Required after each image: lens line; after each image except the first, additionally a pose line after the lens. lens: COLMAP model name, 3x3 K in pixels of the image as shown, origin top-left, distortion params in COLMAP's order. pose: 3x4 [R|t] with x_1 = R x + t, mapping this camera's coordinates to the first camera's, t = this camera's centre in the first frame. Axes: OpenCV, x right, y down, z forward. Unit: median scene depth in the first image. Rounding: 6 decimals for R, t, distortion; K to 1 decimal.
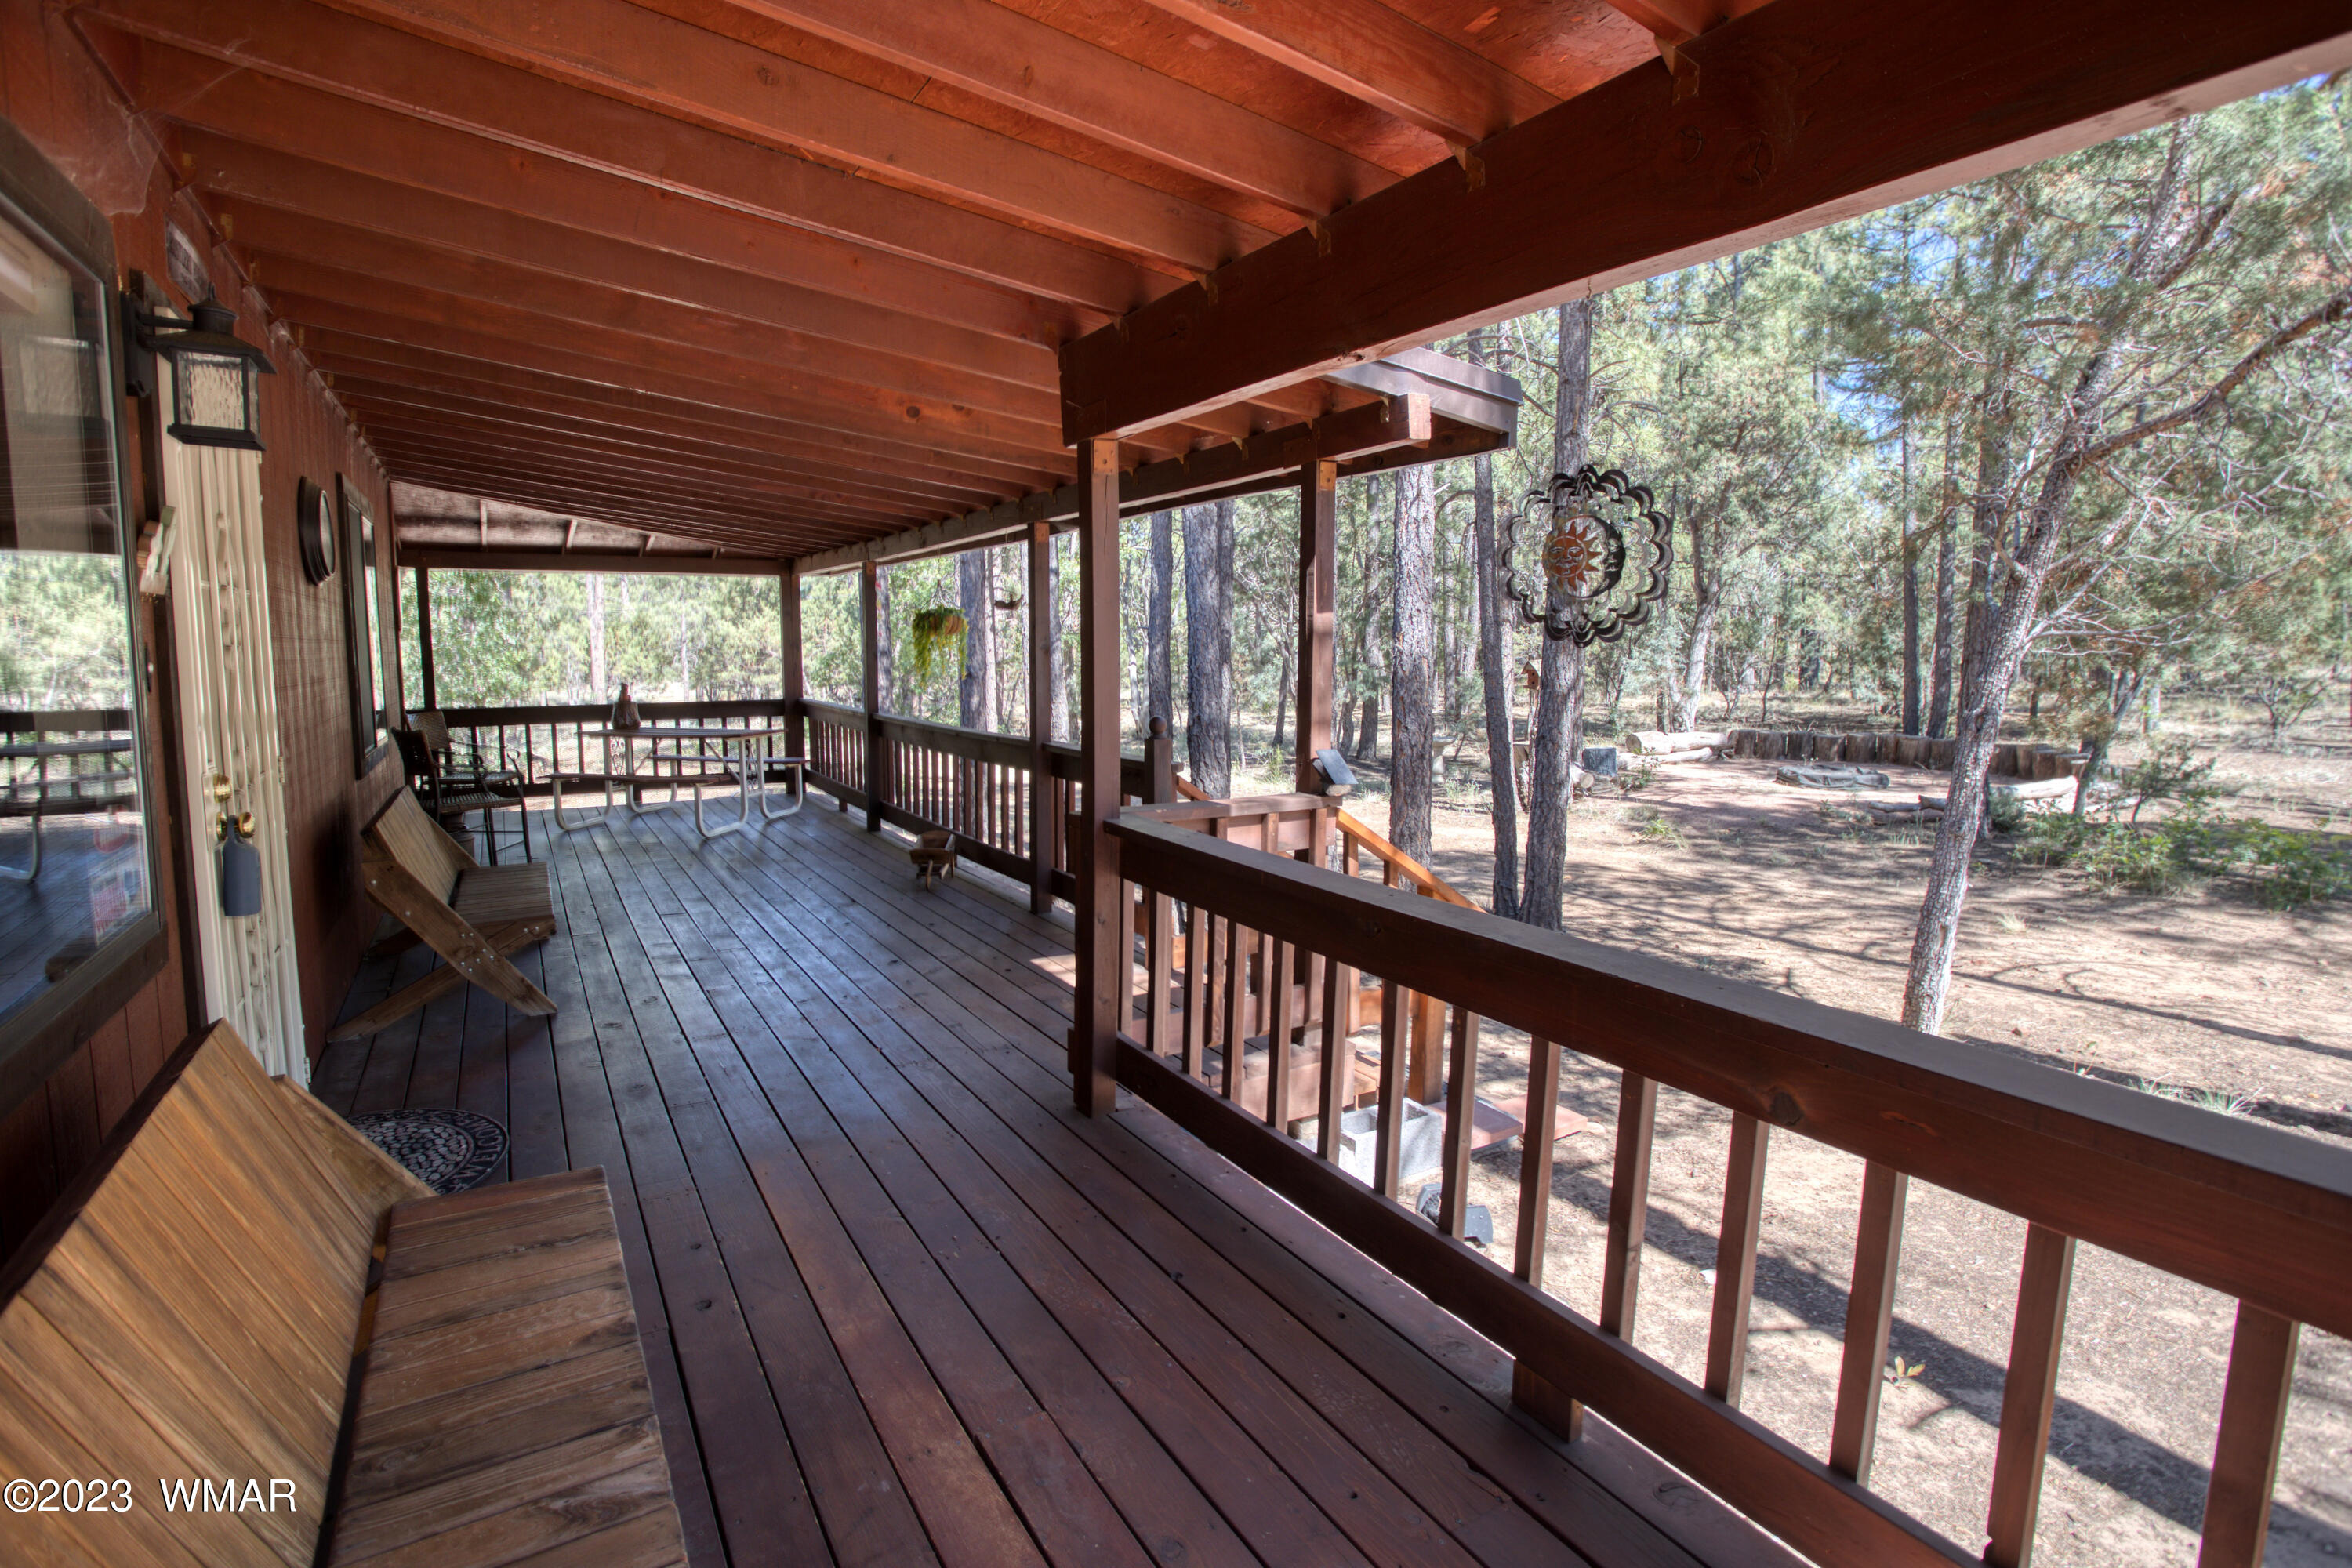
lens RADIAL K [[1140.0, 0, 1176.0], [0, 1140.0, 784.0], [0, 0, 1]] dist [-0.058877, 0.027199]
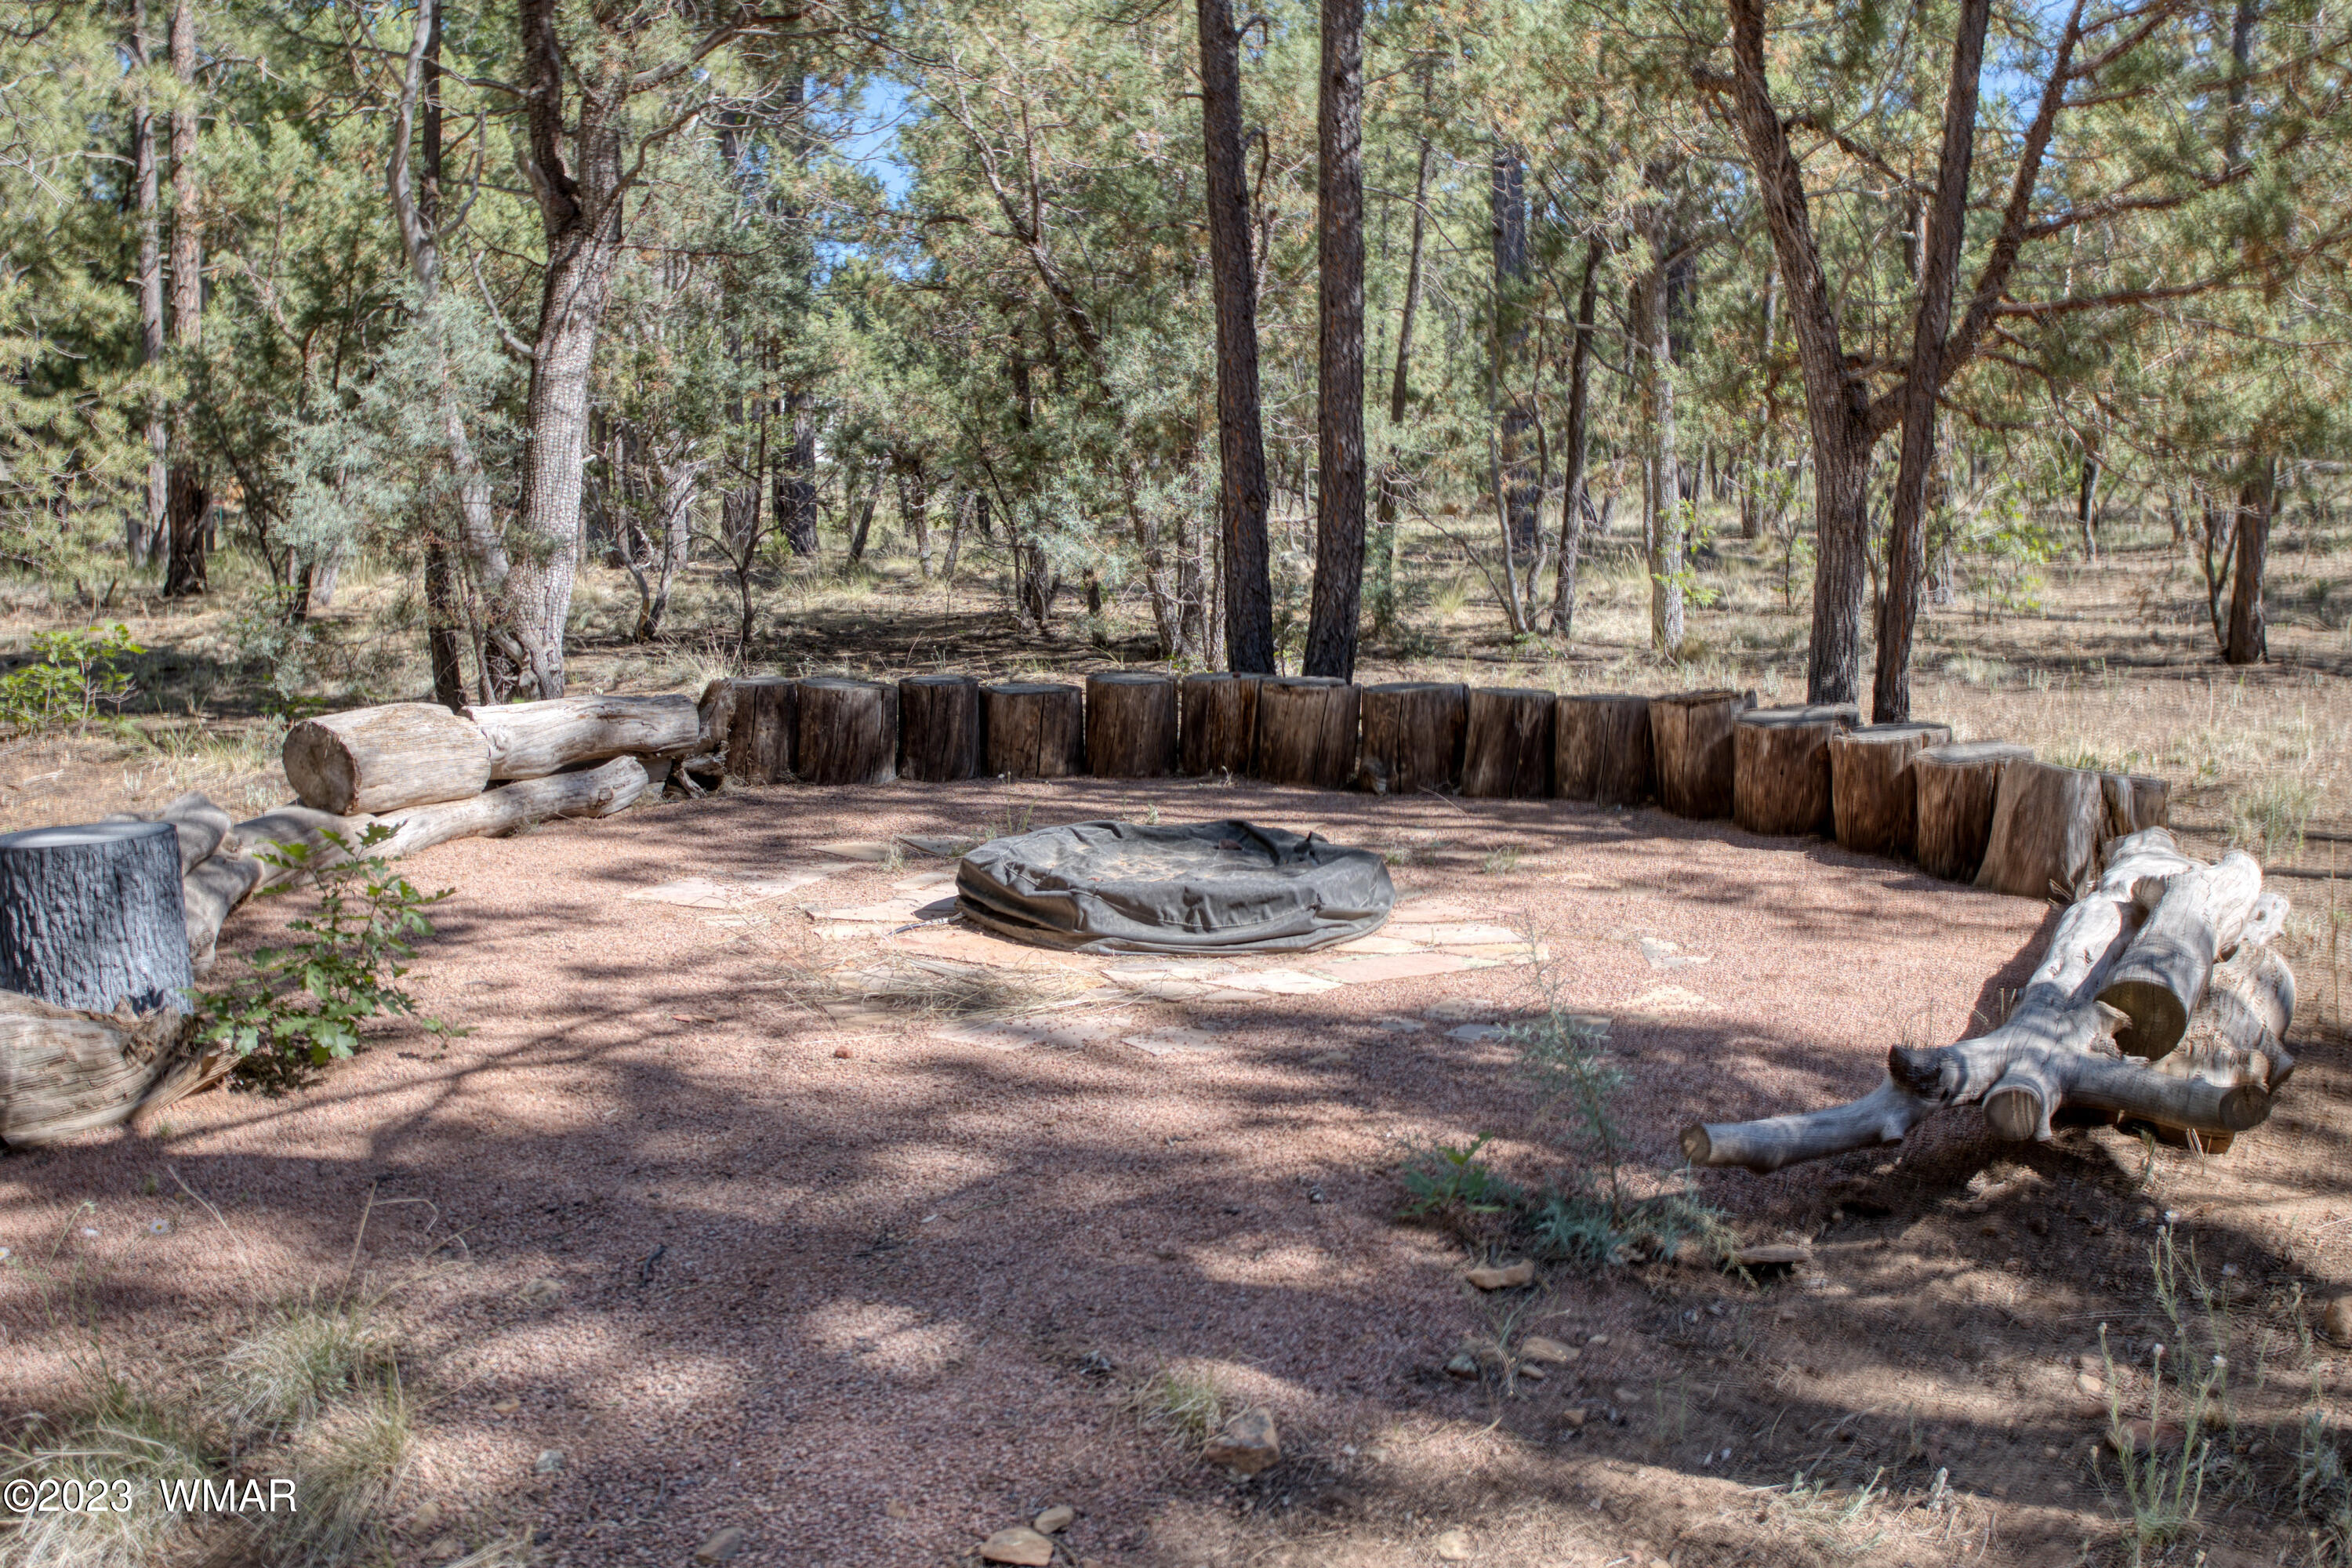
lens RADIAL K [[2240.8, 0, 1176.0], [0, 2240.8, 784.0], [0, 0, 1]] dist [-0.000939, -0.000678]
pose [[0.753139, -0.064910, 0.654651, 0.273539], [0.060231, 0.997744, 0.029637, -0.039631], [-0.655098, 0.017110, 0.755350, 0.632386]]
